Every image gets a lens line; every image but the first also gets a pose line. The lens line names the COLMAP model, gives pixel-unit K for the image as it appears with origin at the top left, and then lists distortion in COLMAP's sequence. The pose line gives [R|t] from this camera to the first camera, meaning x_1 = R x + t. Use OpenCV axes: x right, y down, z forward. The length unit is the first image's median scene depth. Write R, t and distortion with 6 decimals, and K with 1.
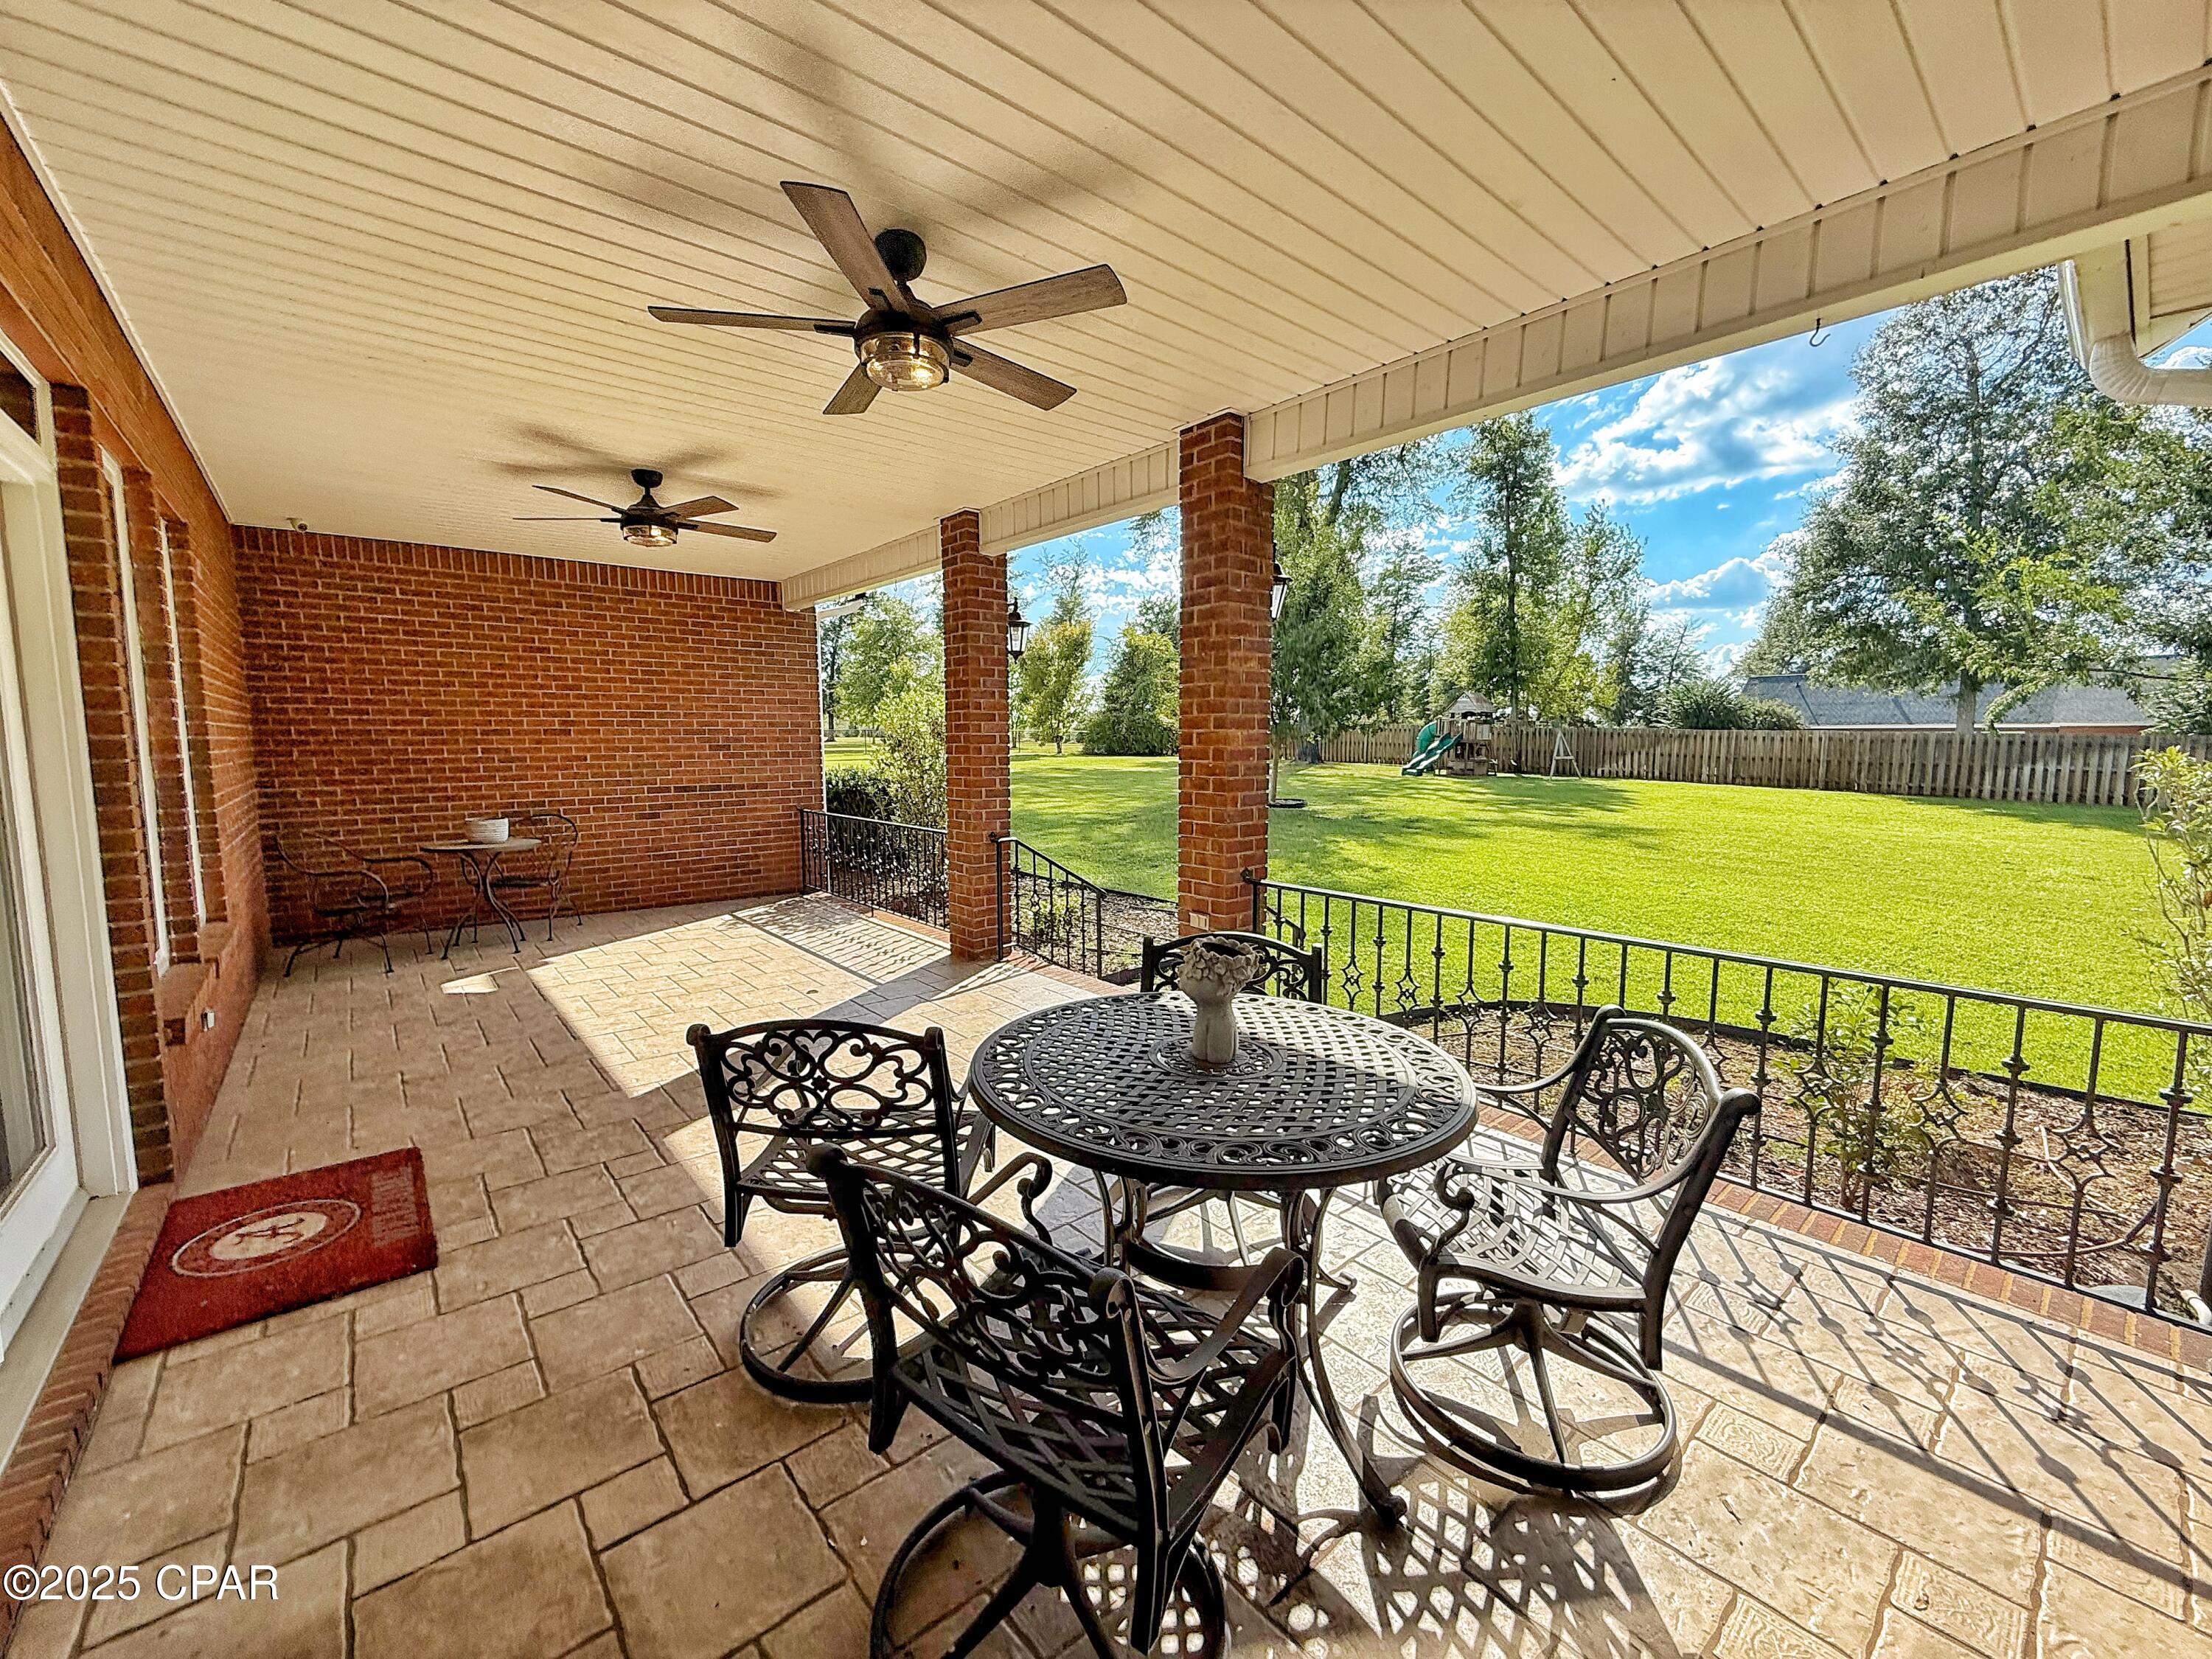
lens RADIAL K [[887.2, 0, 1111.5], [0, 887.2, 829.4], [0, 0, 1]] dist [-0.001290, -0.000463]
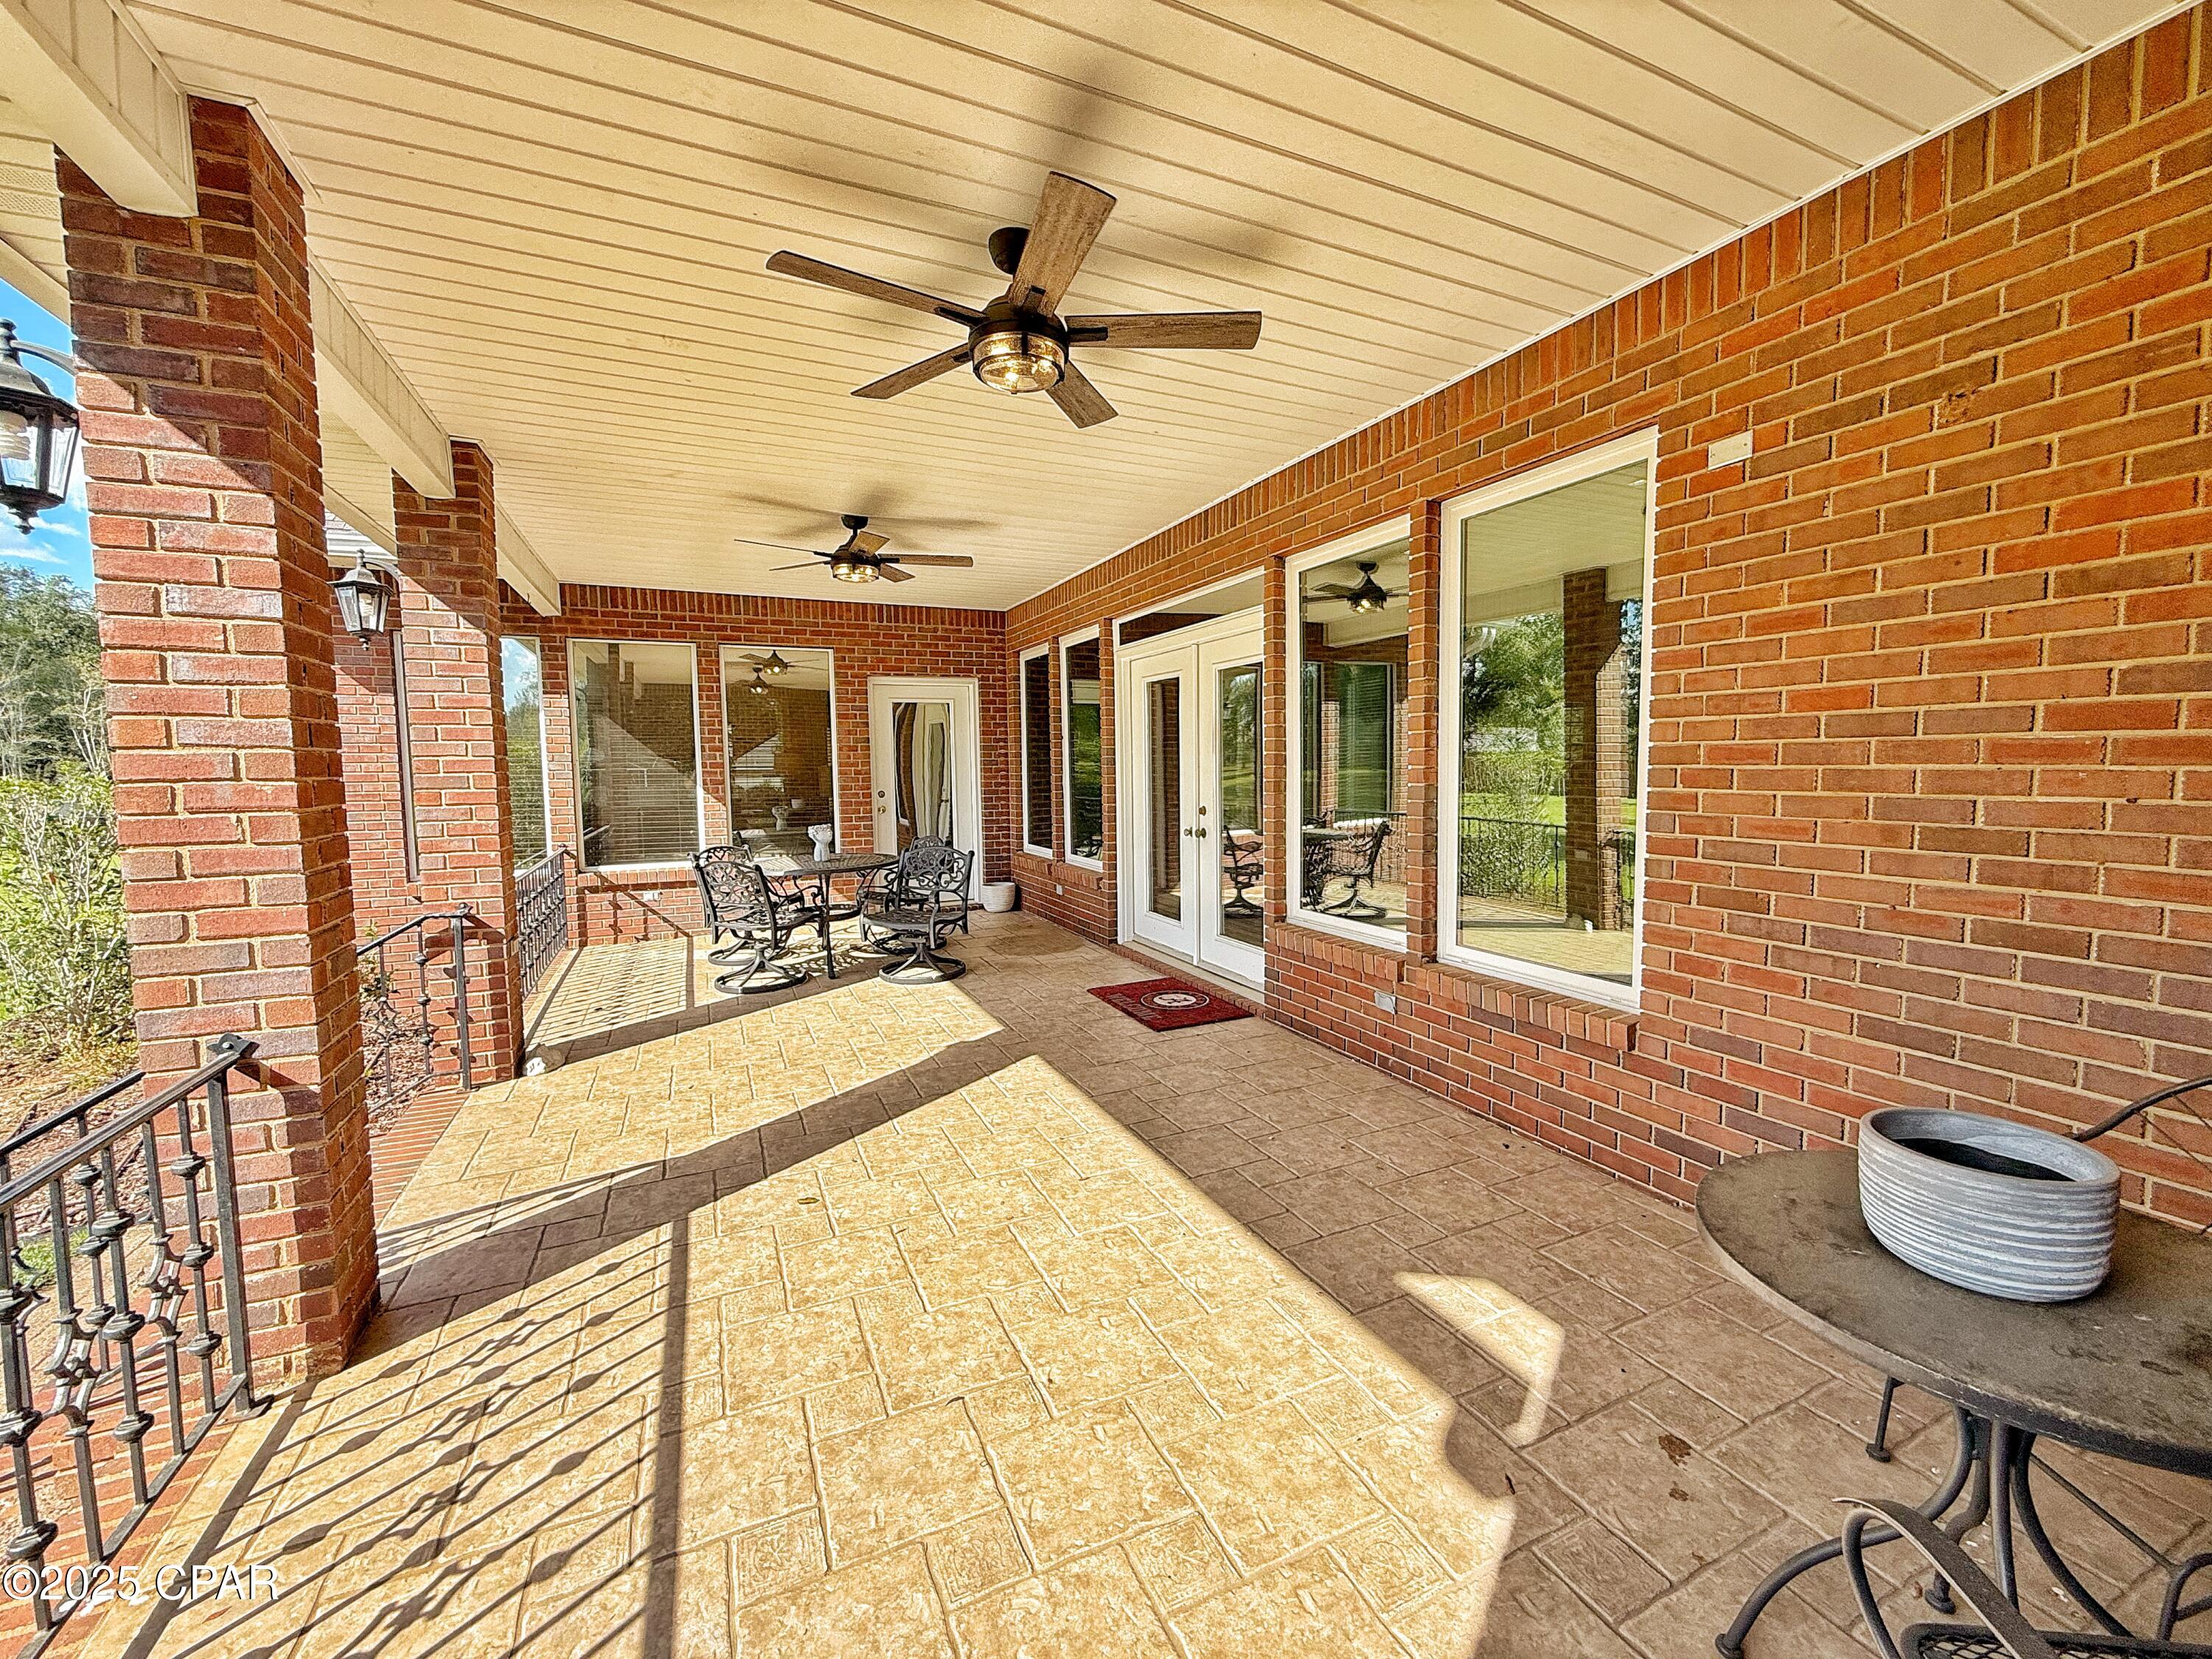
lens RADIAL K [[887.2, 0, 1106.7], [0, 887.2, 821.9], [0, 0, 1]] dist [-0.001290, -0.000463]
pose [[-0.962595, -0.009900, 0.270765, -0.595946], [0.037687, 0.984725, 0.169987, -0.129156], [-0.268312, 0.173833, -0.947518, 1.280624]]
